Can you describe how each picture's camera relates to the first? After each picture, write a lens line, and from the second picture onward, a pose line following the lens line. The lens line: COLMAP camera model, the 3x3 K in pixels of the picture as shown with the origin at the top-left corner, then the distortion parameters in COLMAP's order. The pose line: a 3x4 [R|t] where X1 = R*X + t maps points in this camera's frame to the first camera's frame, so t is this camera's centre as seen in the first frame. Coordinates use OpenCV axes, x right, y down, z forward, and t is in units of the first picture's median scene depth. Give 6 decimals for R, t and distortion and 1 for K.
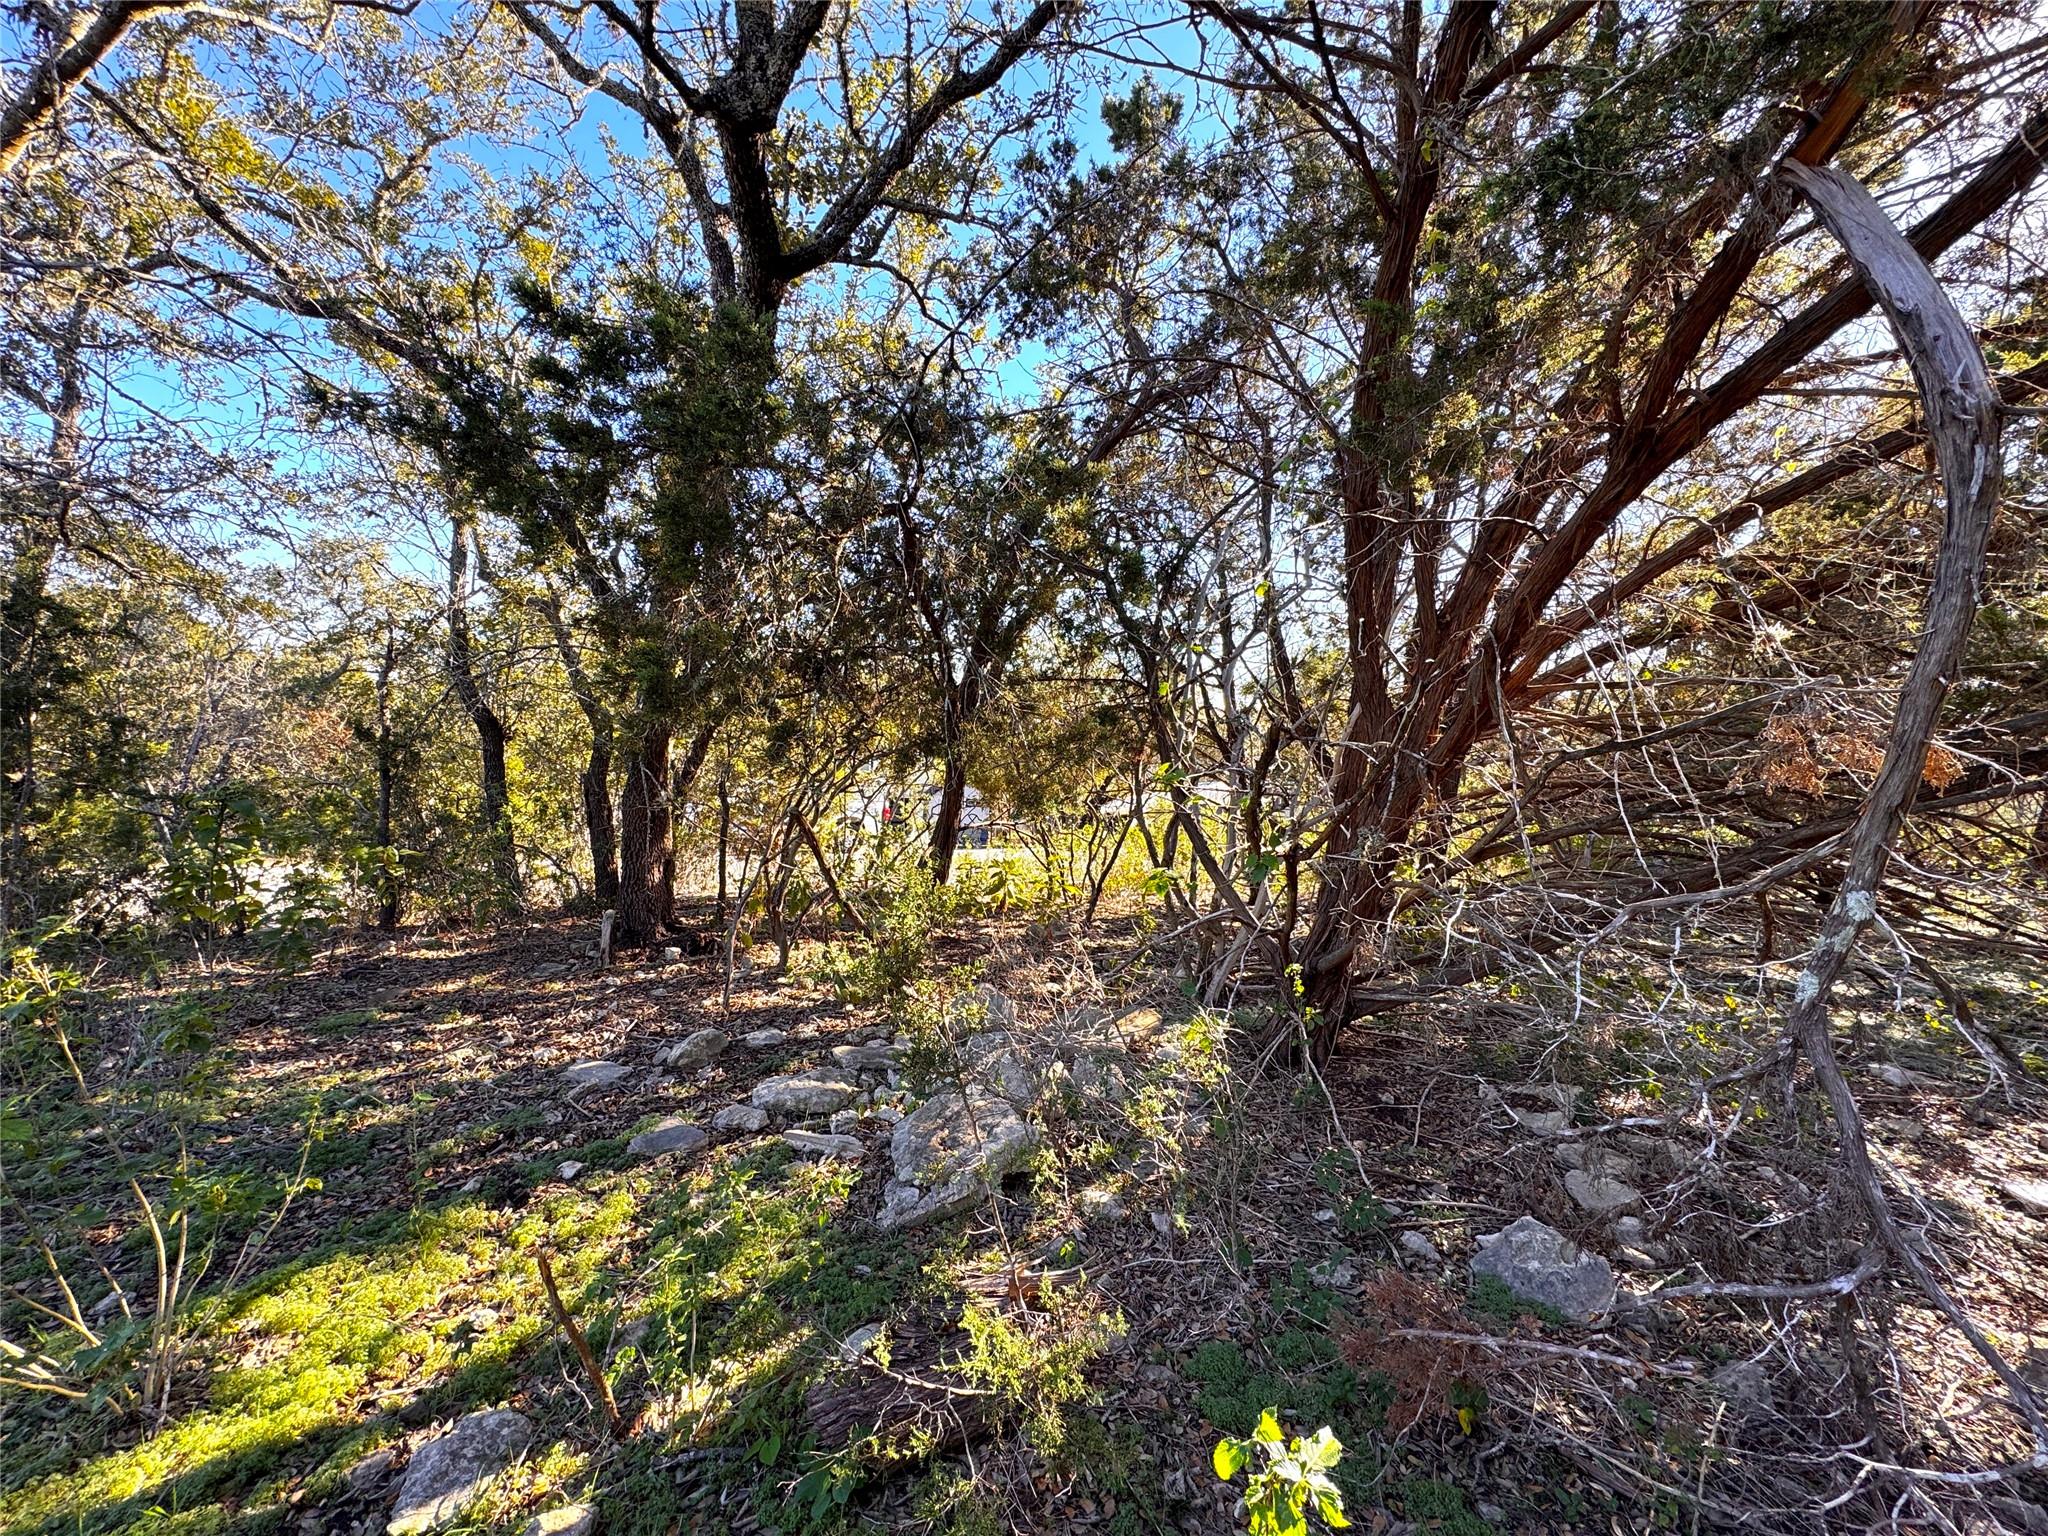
lens RADIAL K [[817.5, 0, 1024.4], [0, 817.5, 770.0], [0, 0, 1]] dist [0.000648, -0.000001]
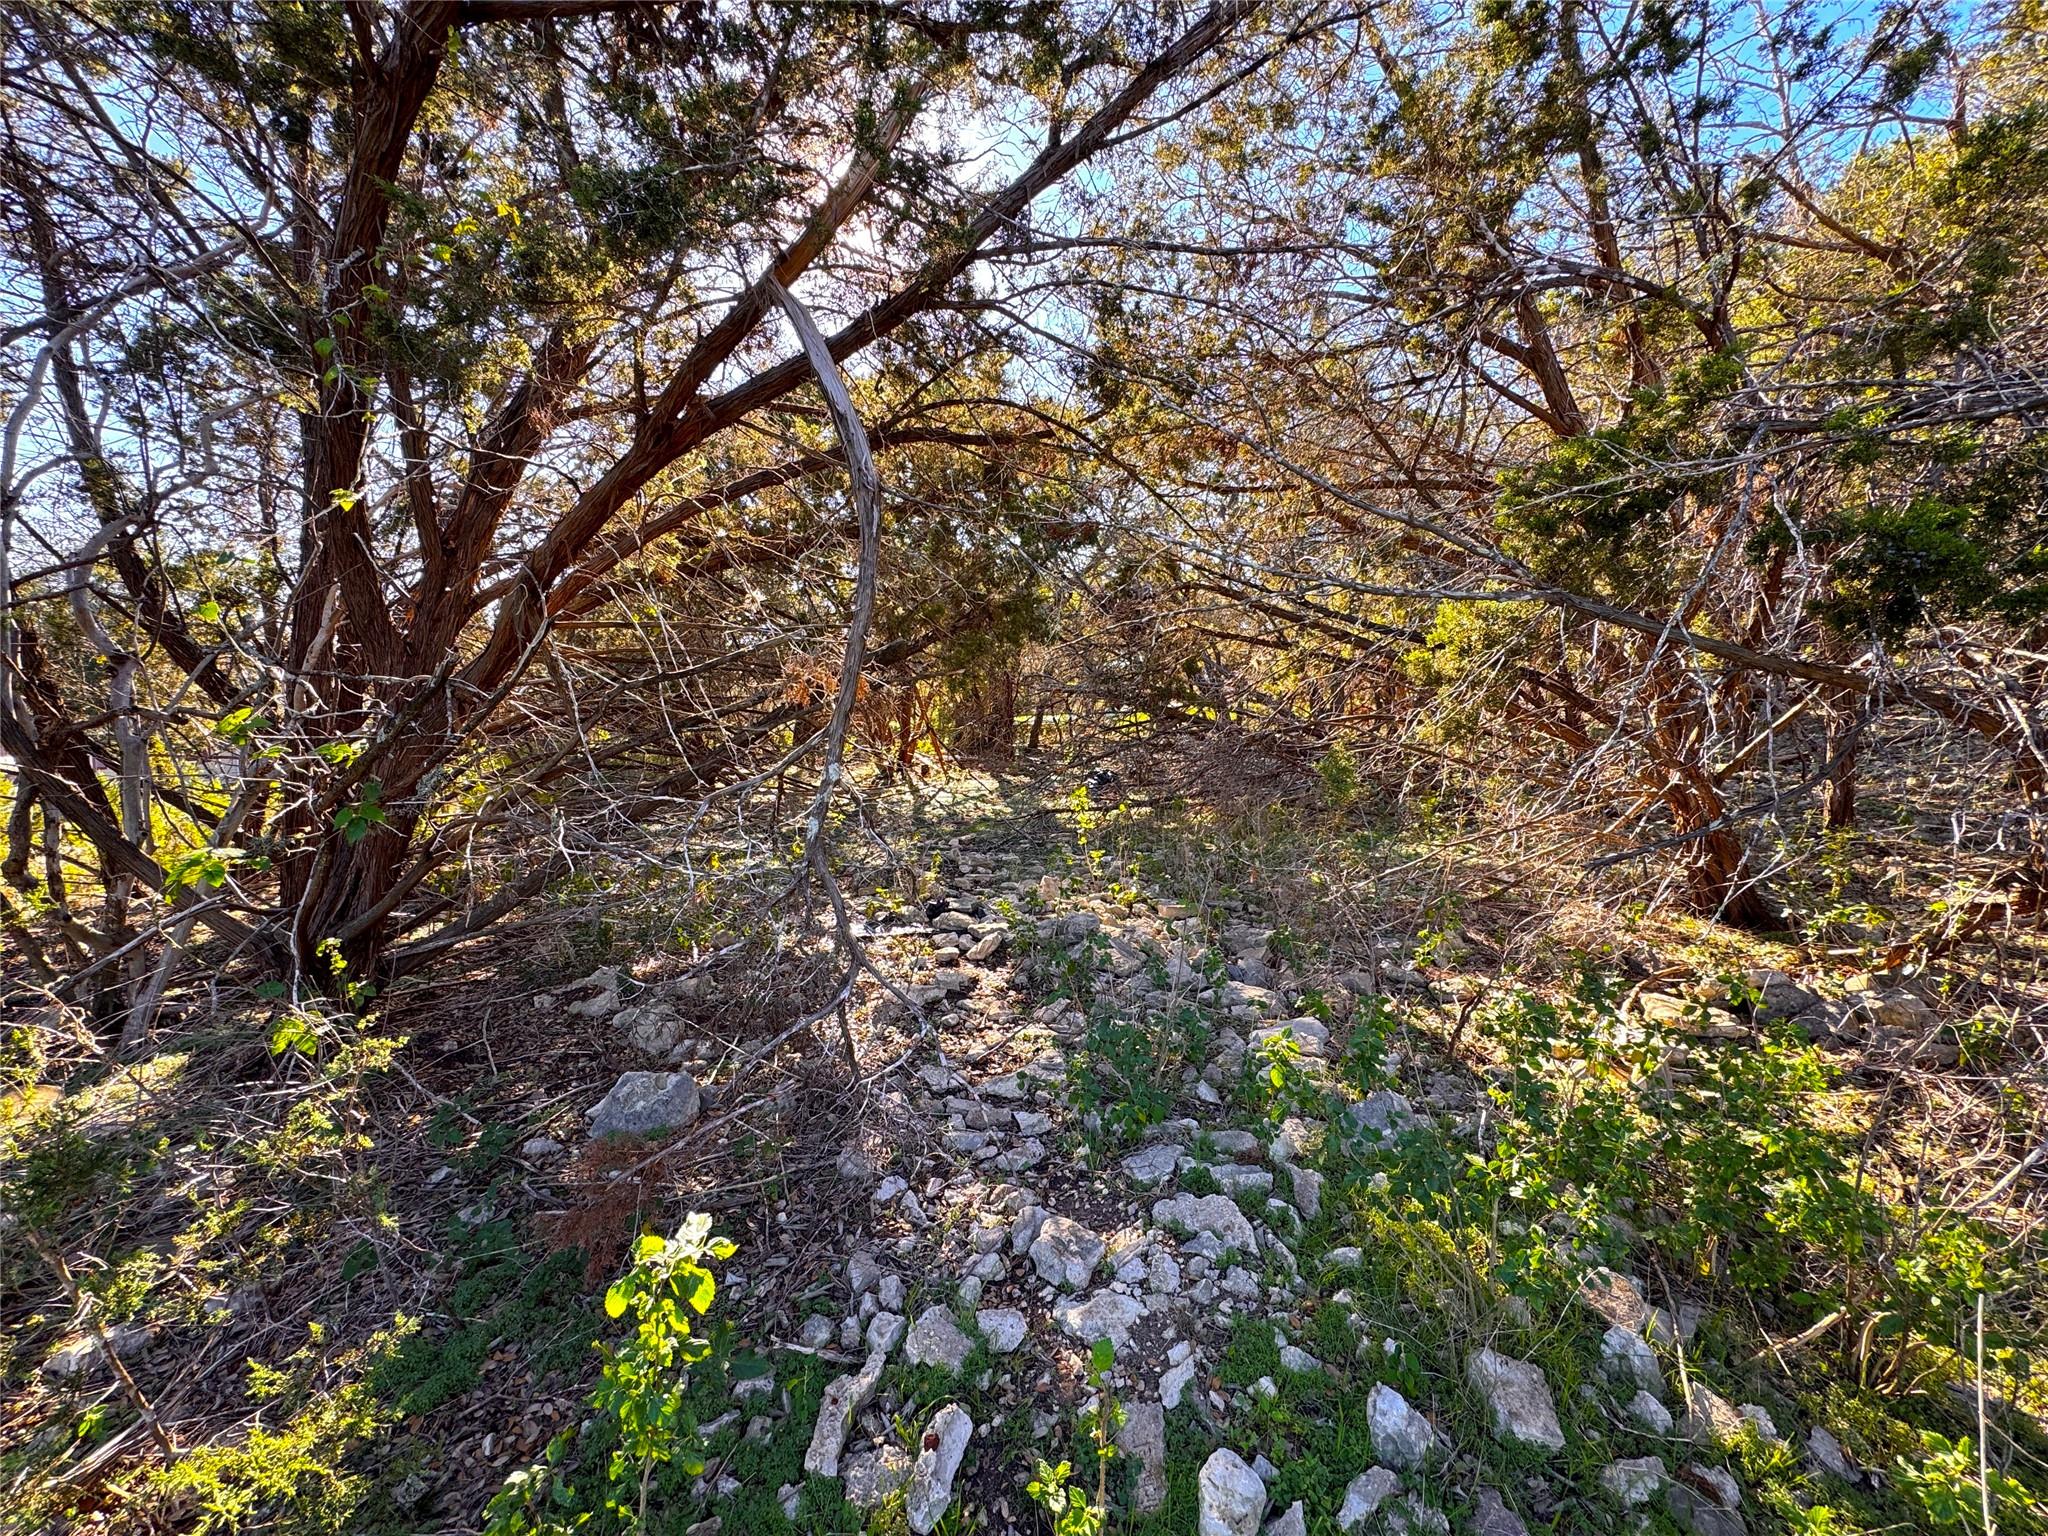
lens RADIAL K [[817.5, 0, 1026.6], [0, 817.5, 767.7], [0, 0, 1]] dist [0.000648, -0.000001]
pose [[0.368097, -0.118030, 0.922265, -0.210503], [0.041585, 0.993007, 0.110486, -0.004081], [-0.928857, -0.002317, 0.370432, 0.013310]]
